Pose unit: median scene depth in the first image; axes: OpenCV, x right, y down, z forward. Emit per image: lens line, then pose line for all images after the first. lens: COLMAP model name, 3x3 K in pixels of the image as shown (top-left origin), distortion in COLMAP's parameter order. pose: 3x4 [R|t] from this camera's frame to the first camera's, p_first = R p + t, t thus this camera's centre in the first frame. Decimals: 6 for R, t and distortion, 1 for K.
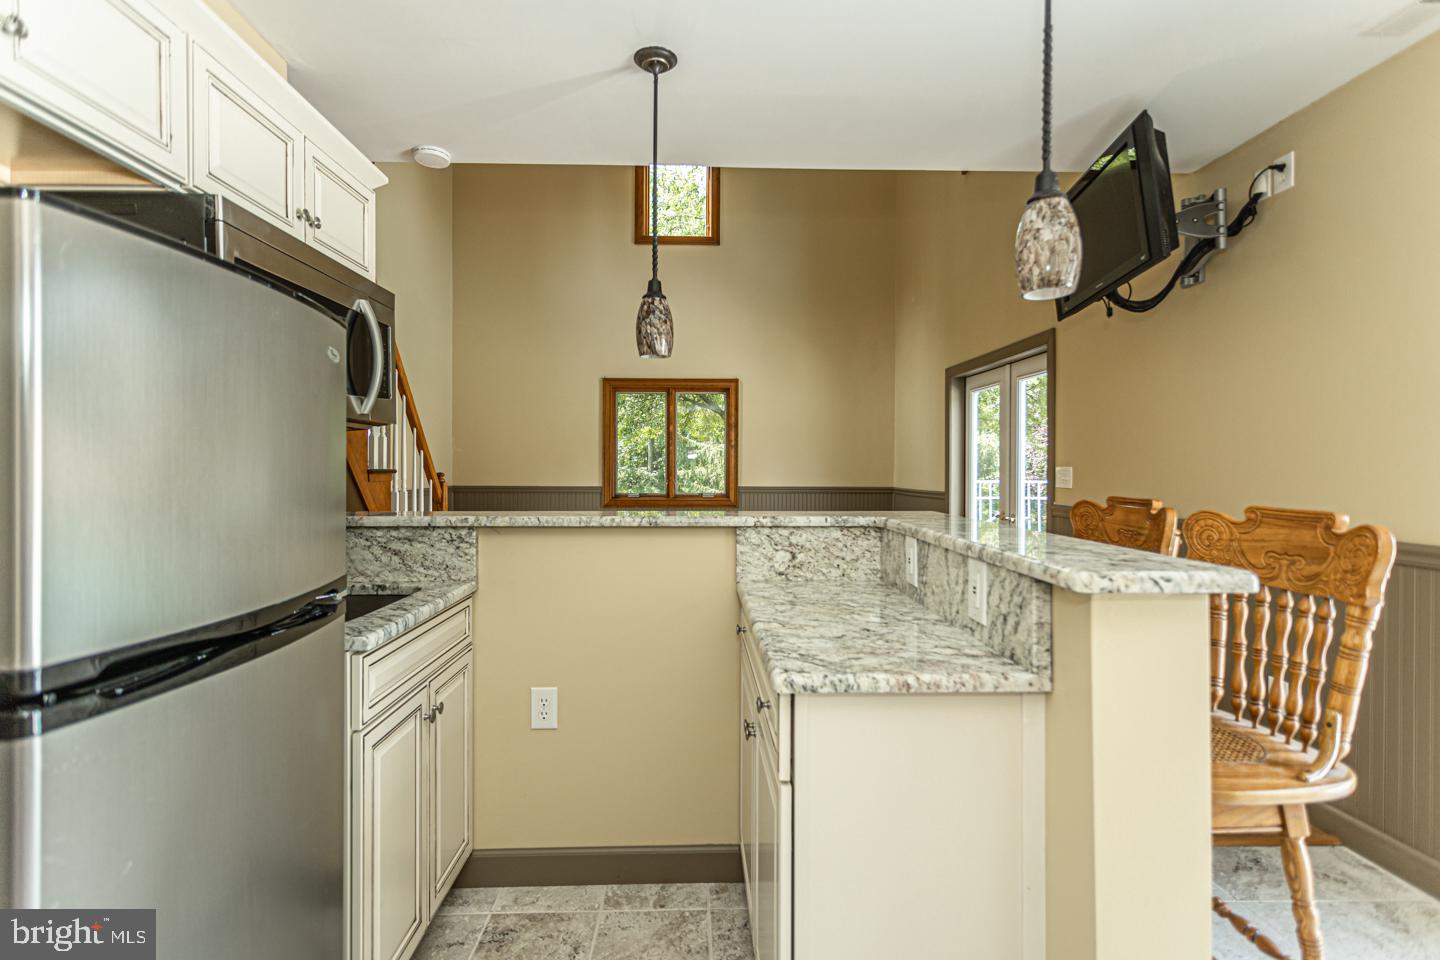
lens RADIAL K [[682.7, 0, 720.9], [0, 682.7, 468.5], [0, 0, 1]] dist [0.002610, 0.000489]
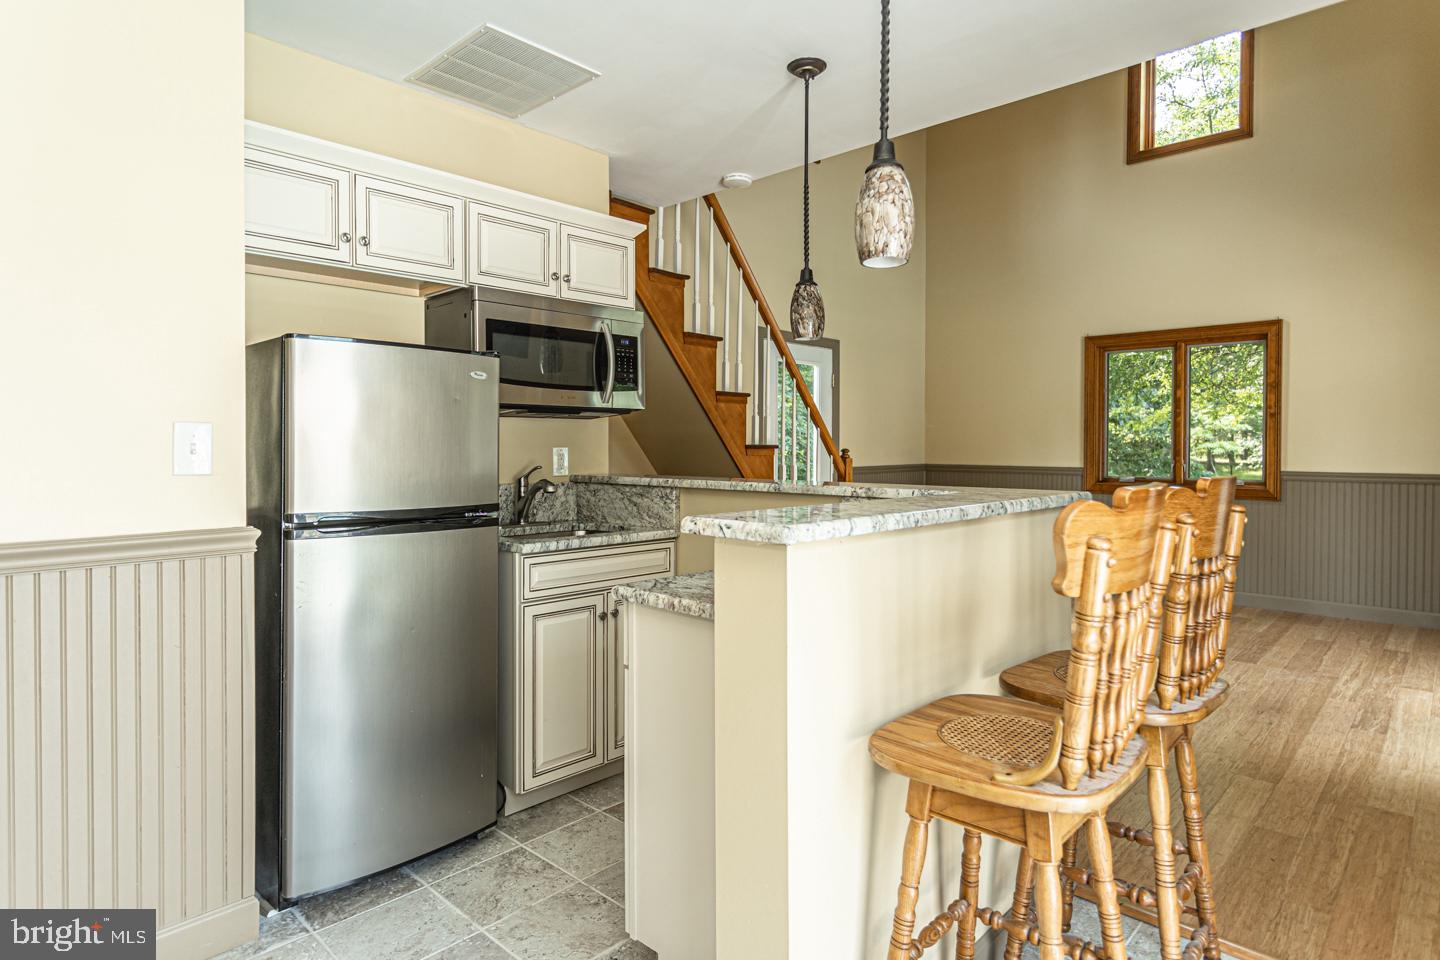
lens RADIAL K [[803.4, 0, 719.2], [0, 803.4, 453.7], [0, 0, 1]] dist [0.000351, -0.000633]
pose [[0.696894, 0.004757, -0.717159, 0.733214], [-0.000257, 0.999980, 0.006383, 0.011163], [0.717174, -0.004264, 0.696881, 0.002816]]
